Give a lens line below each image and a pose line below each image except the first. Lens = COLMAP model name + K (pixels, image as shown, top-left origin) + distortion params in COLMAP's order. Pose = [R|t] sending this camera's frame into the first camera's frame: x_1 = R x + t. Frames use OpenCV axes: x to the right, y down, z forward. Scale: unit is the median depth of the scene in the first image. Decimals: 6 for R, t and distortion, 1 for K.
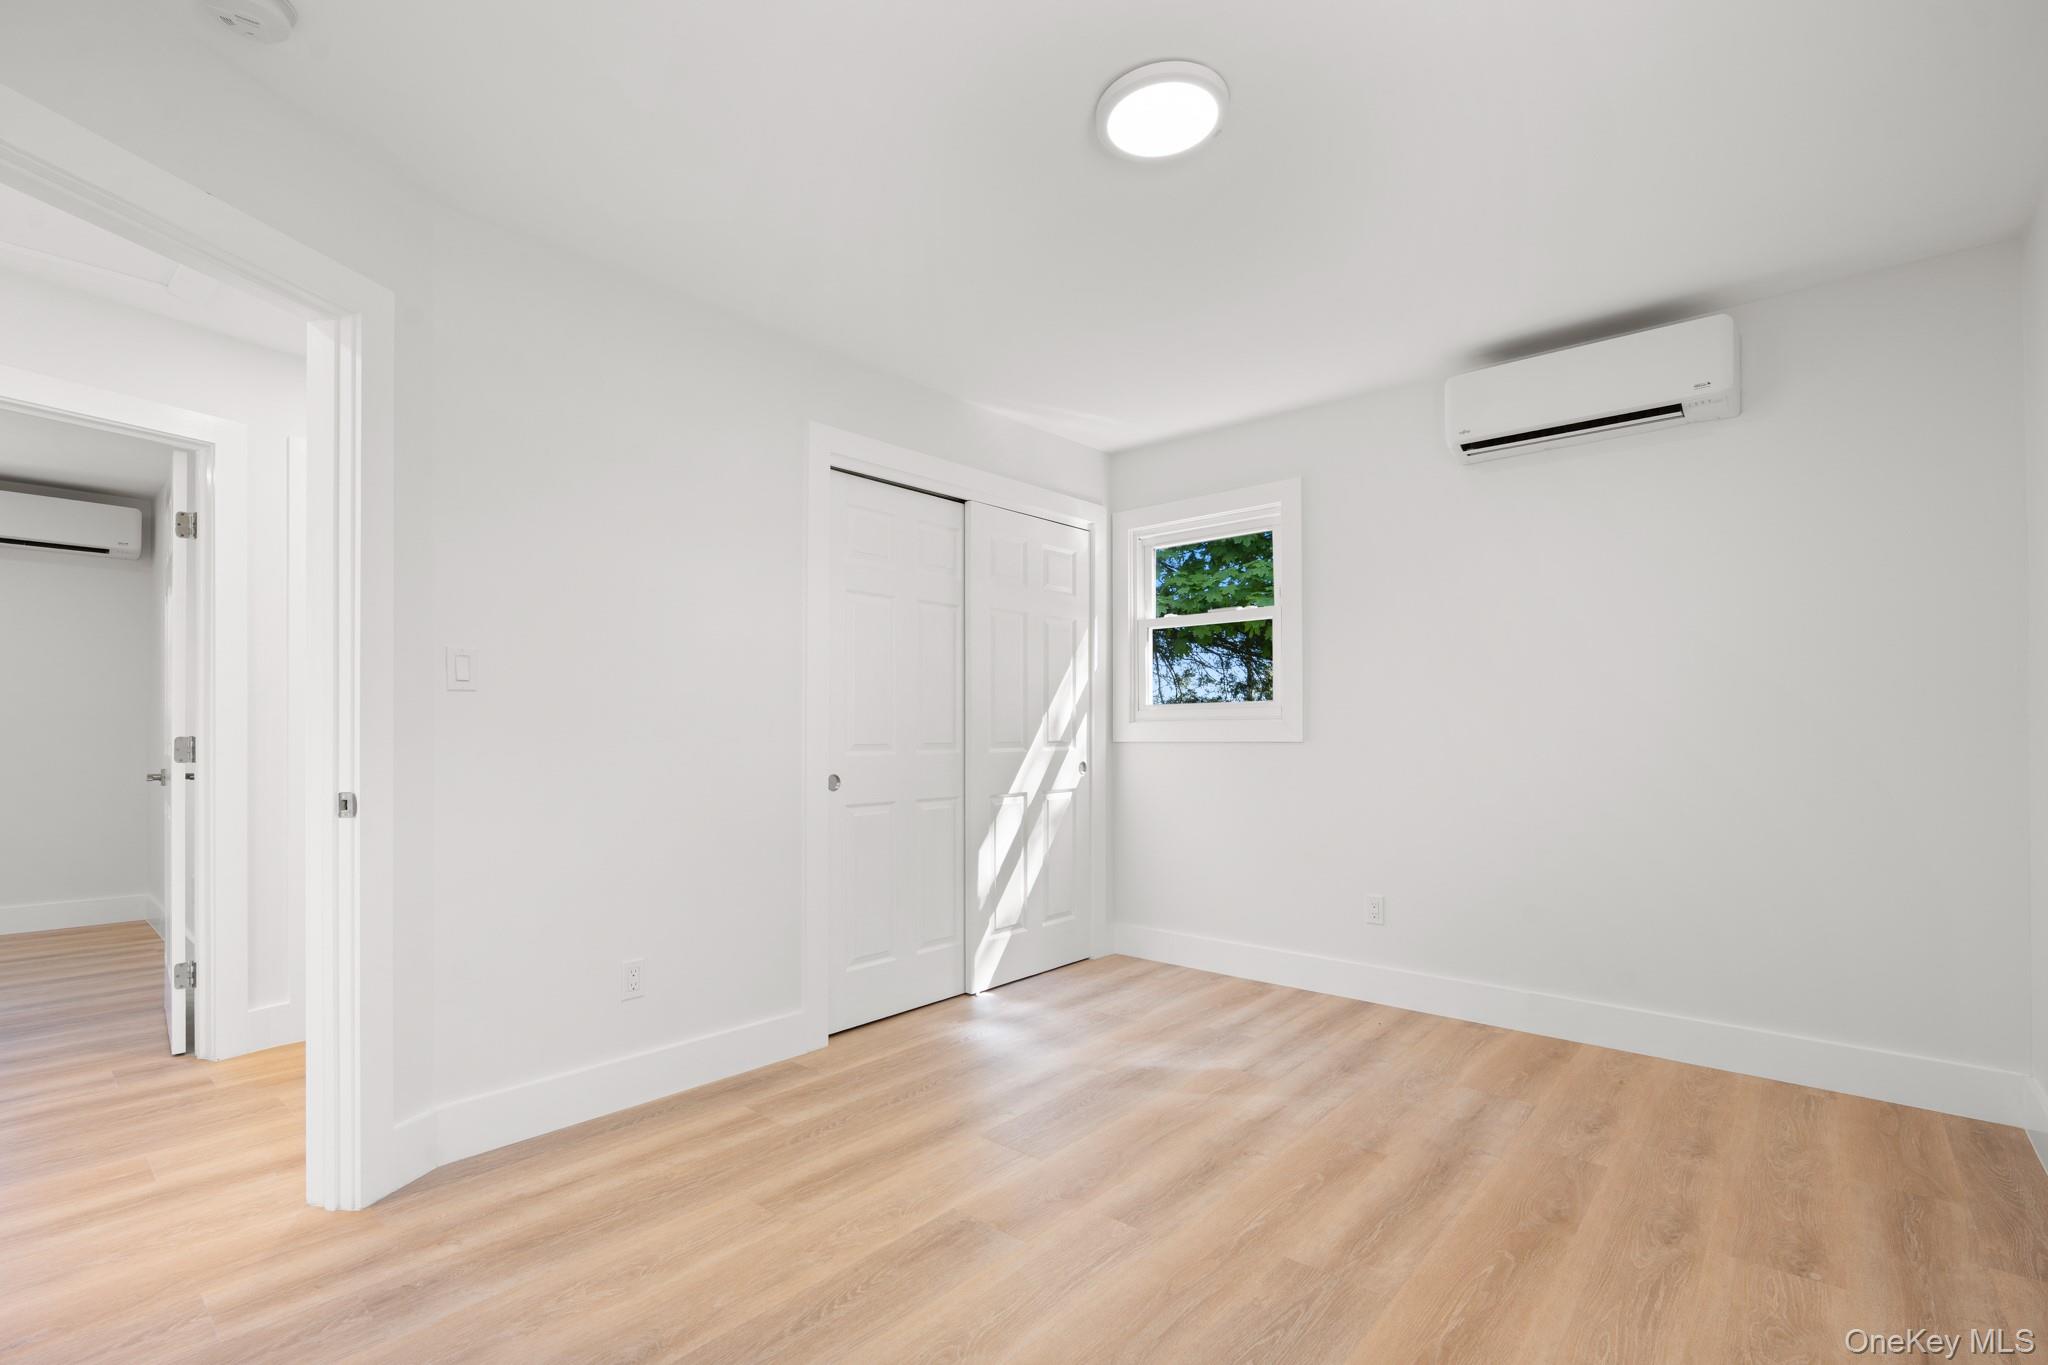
lens RADIAL K [[930.9, 0, 1013.8], [0, 930.9, 718.6], [0, 0, 1]] dist [-0.002068, 0.000612]
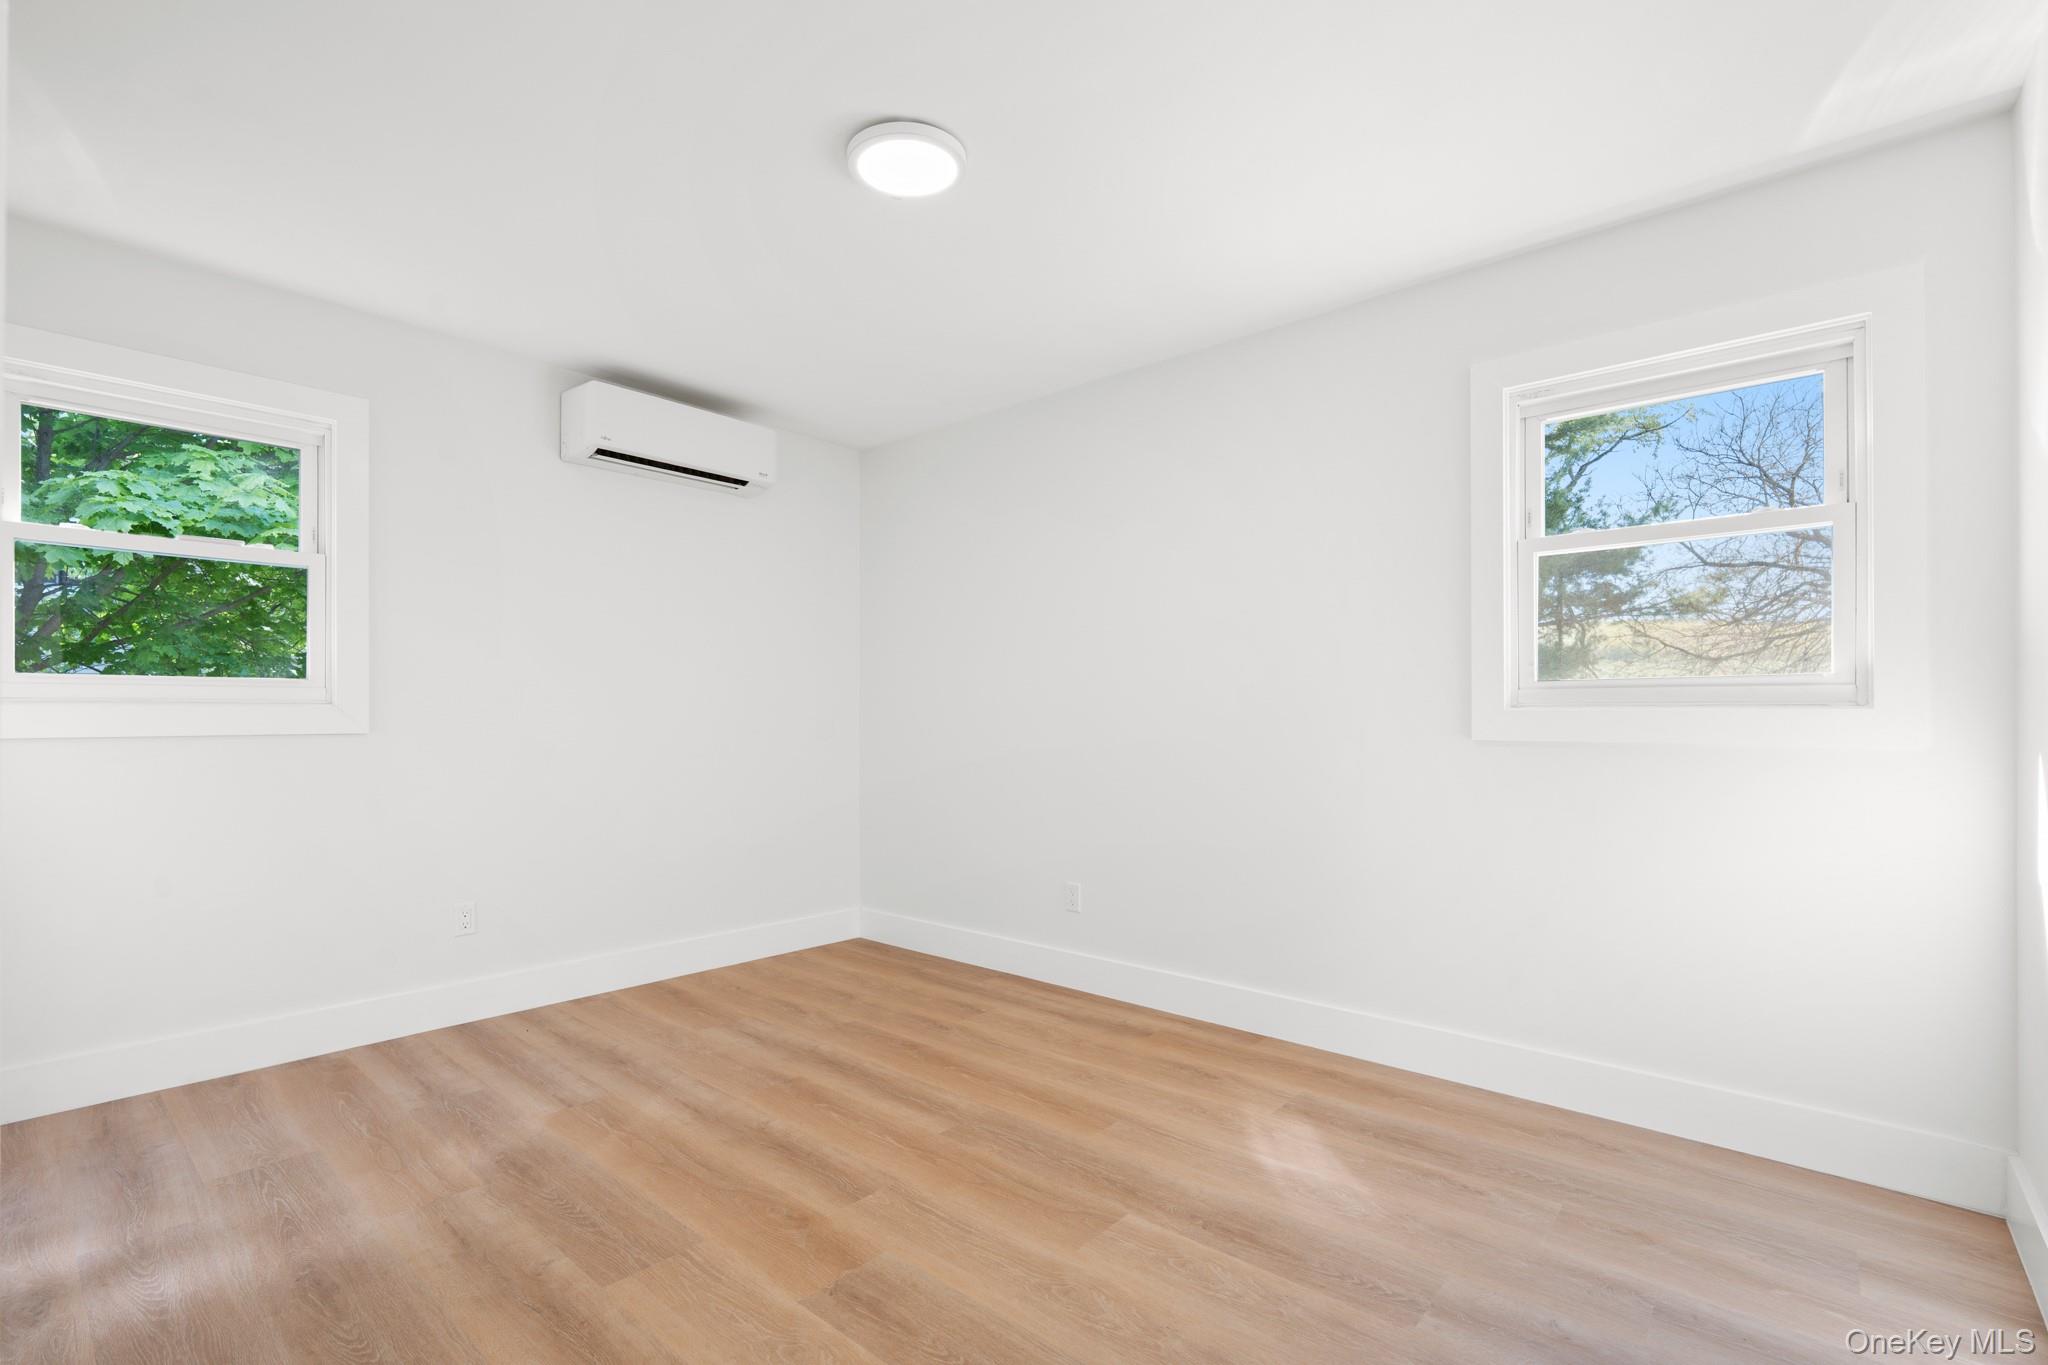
lens RADIAL K [[930.9, 0, 1013.8], [0, 930.9, 718.6], [0, 0, 1]] dist [-0.002068, 0.000612]
pose [[0.003167, 0.005341, 0.999981, -0.623905], [-0.010720, 0.999928, -0.005306, 0.012773], [-0.999938, -0.010703, 0.003224, 0.576080]]
